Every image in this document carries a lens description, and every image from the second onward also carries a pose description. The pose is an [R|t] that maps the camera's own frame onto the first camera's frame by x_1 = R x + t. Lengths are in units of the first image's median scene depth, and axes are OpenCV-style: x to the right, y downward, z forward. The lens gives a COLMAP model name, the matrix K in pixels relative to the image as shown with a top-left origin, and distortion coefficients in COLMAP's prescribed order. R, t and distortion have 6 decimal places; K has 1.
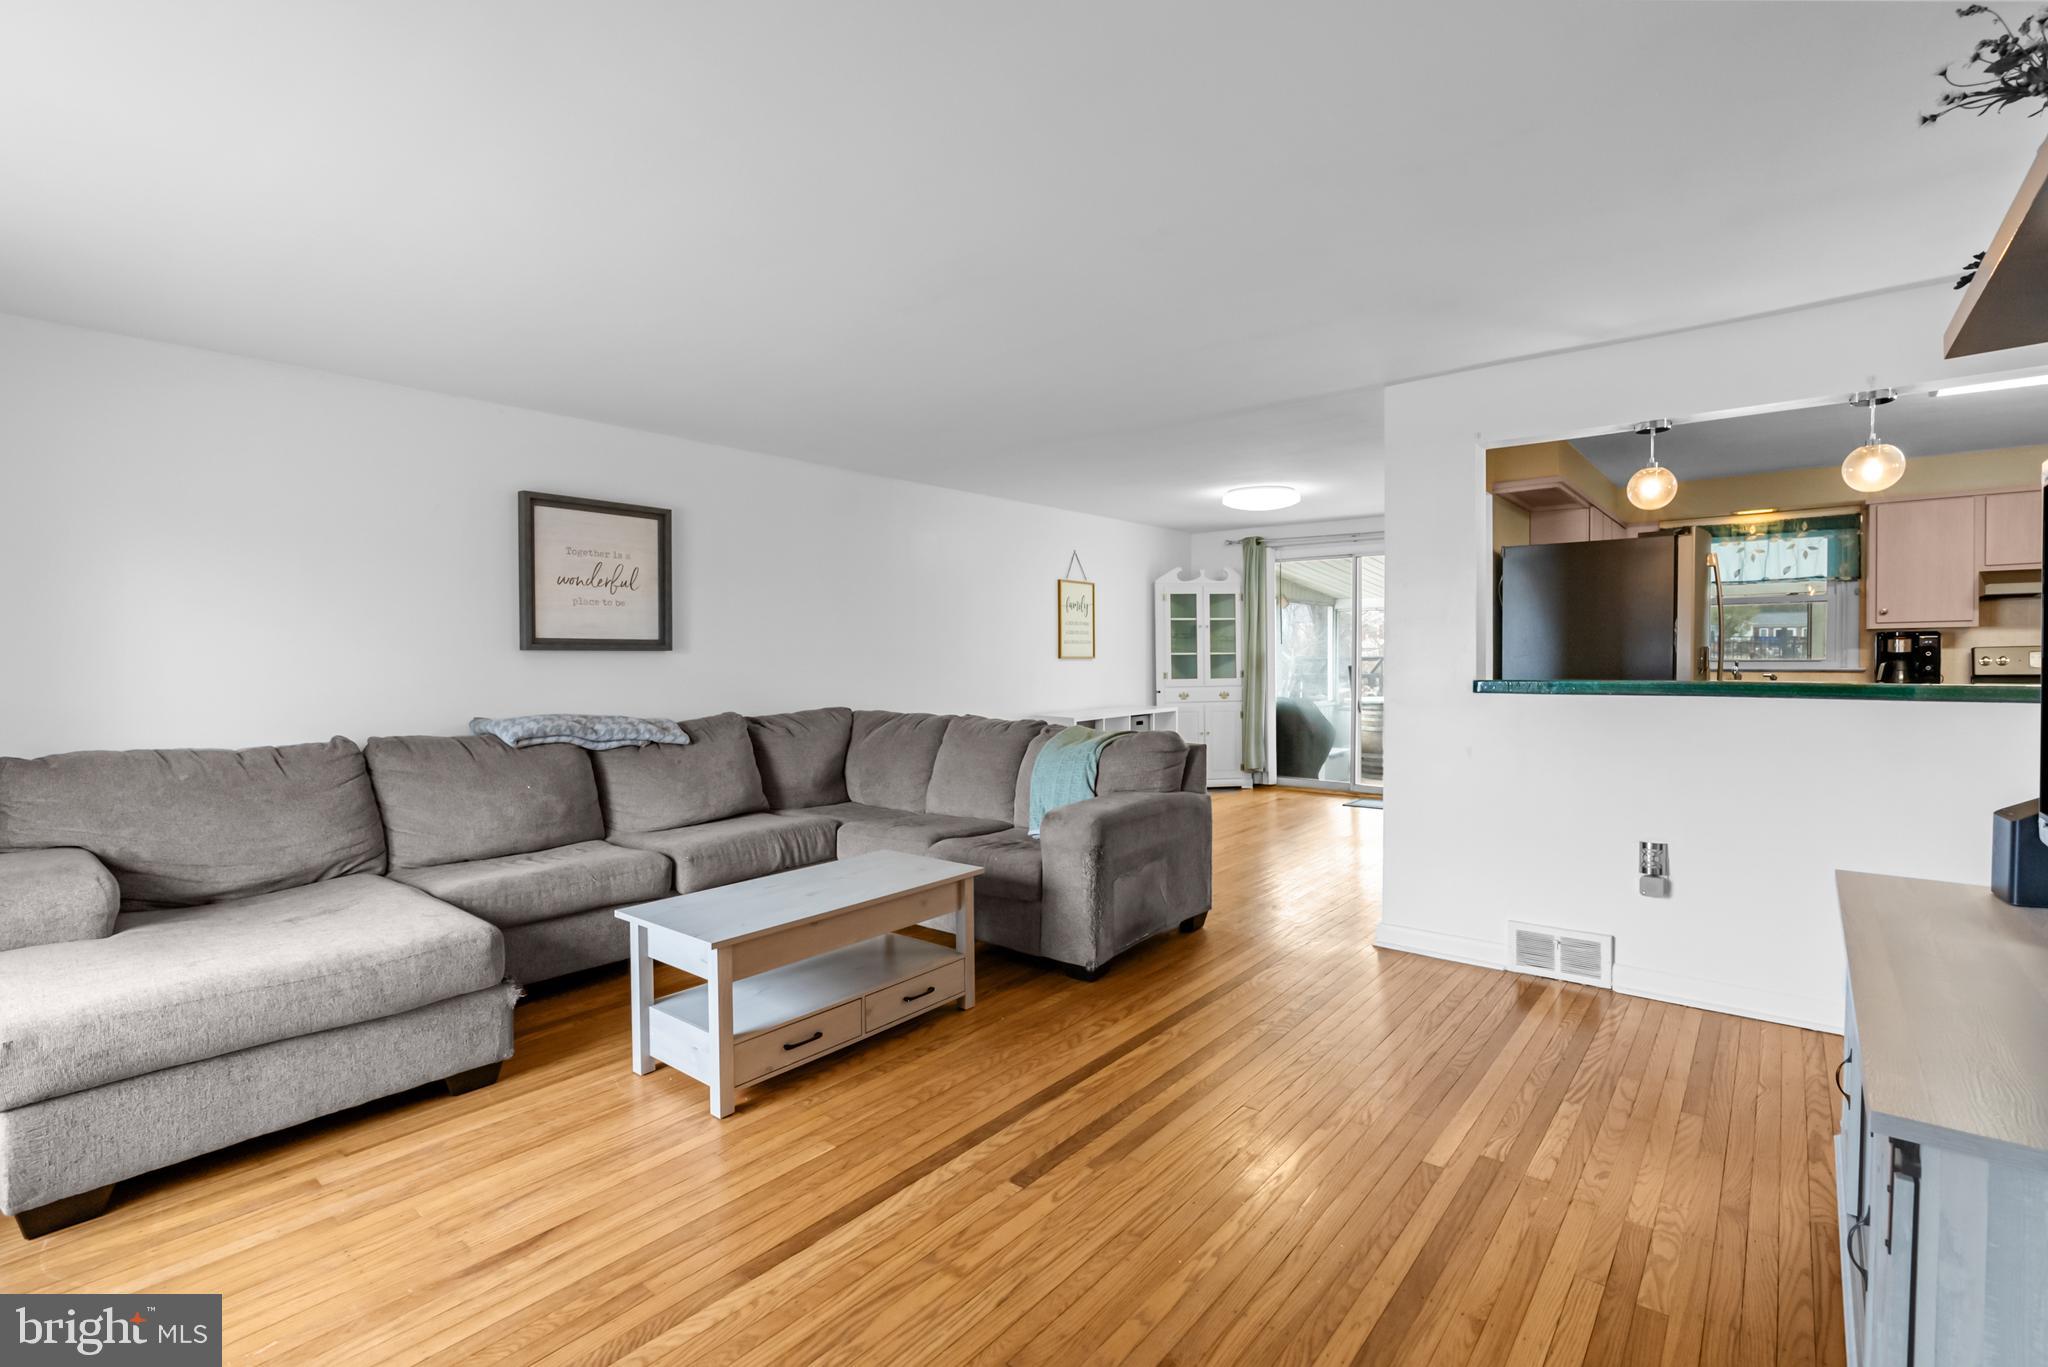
lens RADIAL K [[940.6, 0, 1017.2], [0, 940.6, 686.4], [0, 0, 1]] dist [-0.008150, 0.000764]
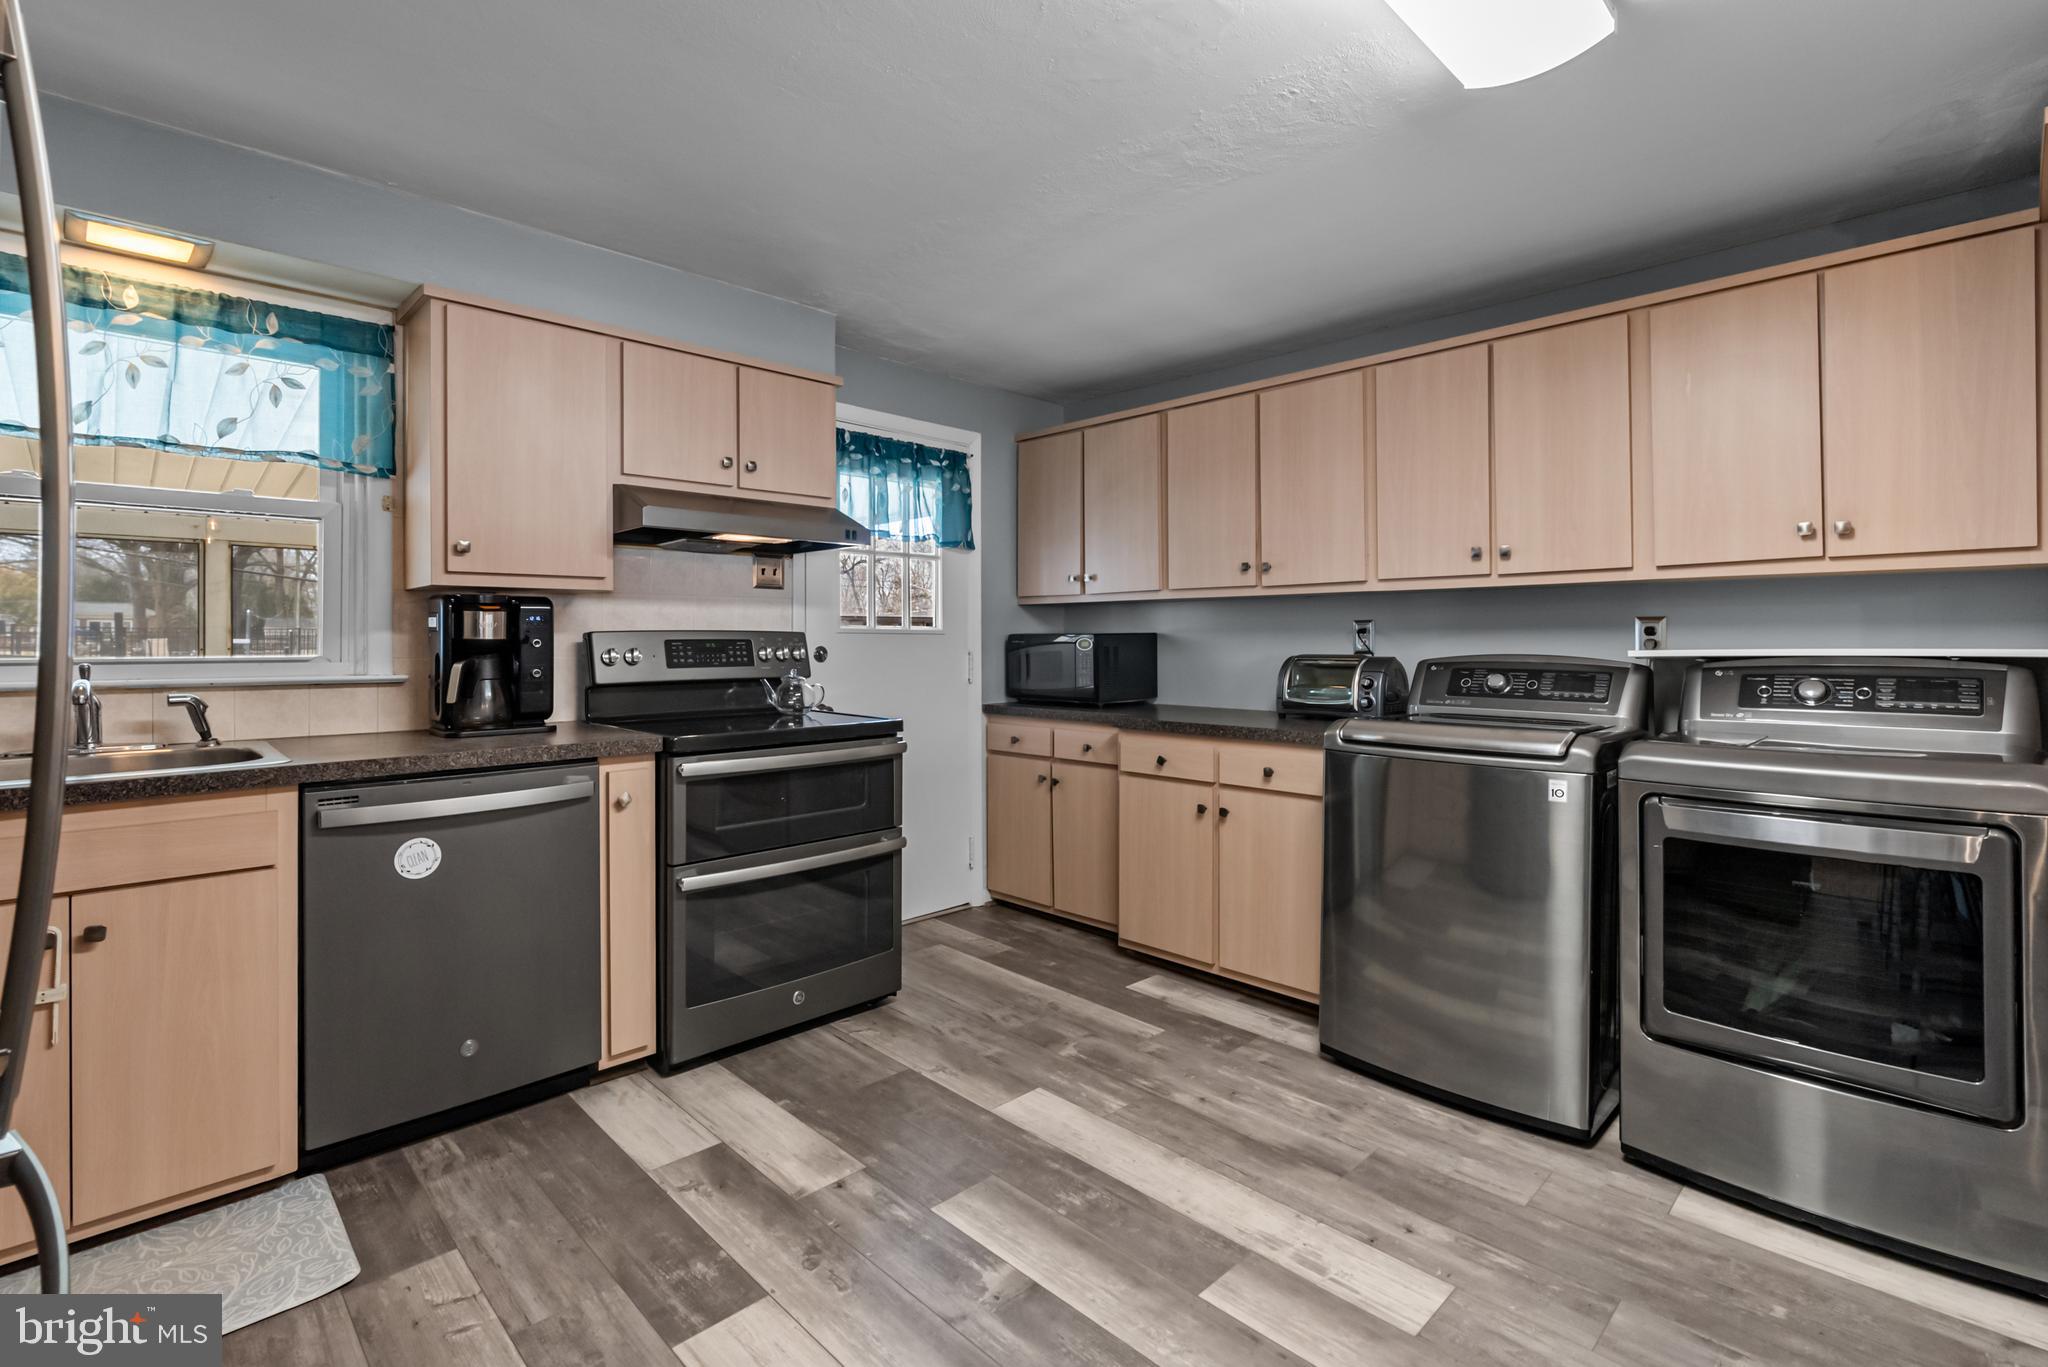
lens RADIAL K [[940.6, 0, 1032.8], [0, 940.6, 641.4], [0, 0, 1]] dist [-0.008150, 0.000764]
pose [[0.079088, 0.017493, 0.996714, 0.461367], [0.030448, 0.999337, -0.019955, -0.016562], [-0.996403, 0.031926, 0.078503, 0.636127]]
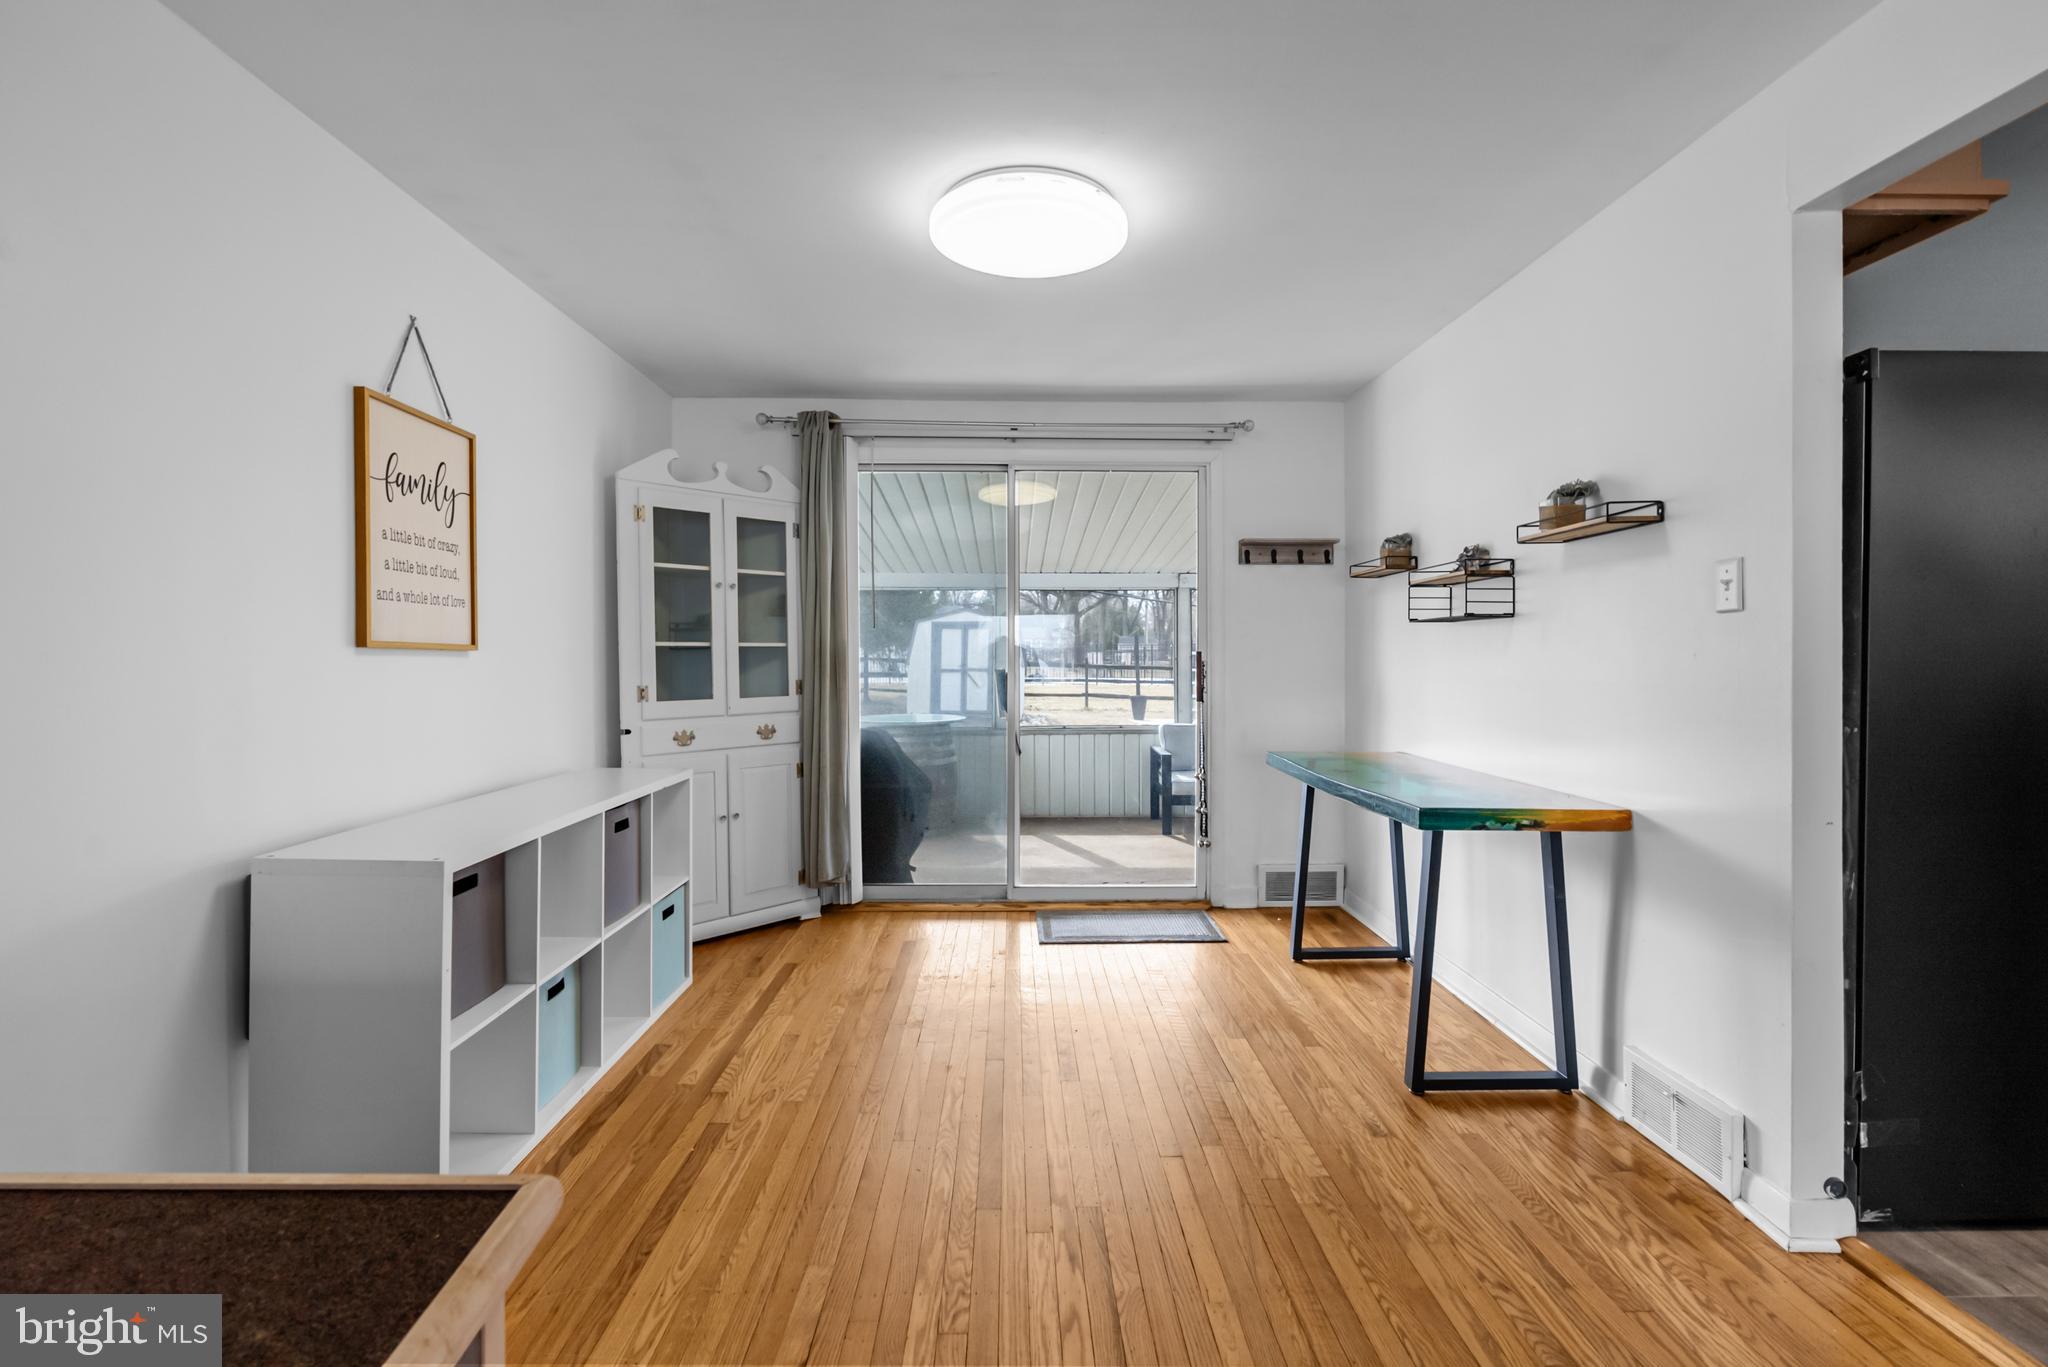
lens RADIAL K [[940.6, 0, 1023.9], [0, 940.6, 677.6], [0, 0, 1]] dist [-0.008150, 0.000764]
pose [[0.755502, -0.005324, 0.655124, 0.009137], [0.015505, 0.999832, -0.009755, -0.015980], [-0.654962, 0.017528, 0.755458, 0.757357]]
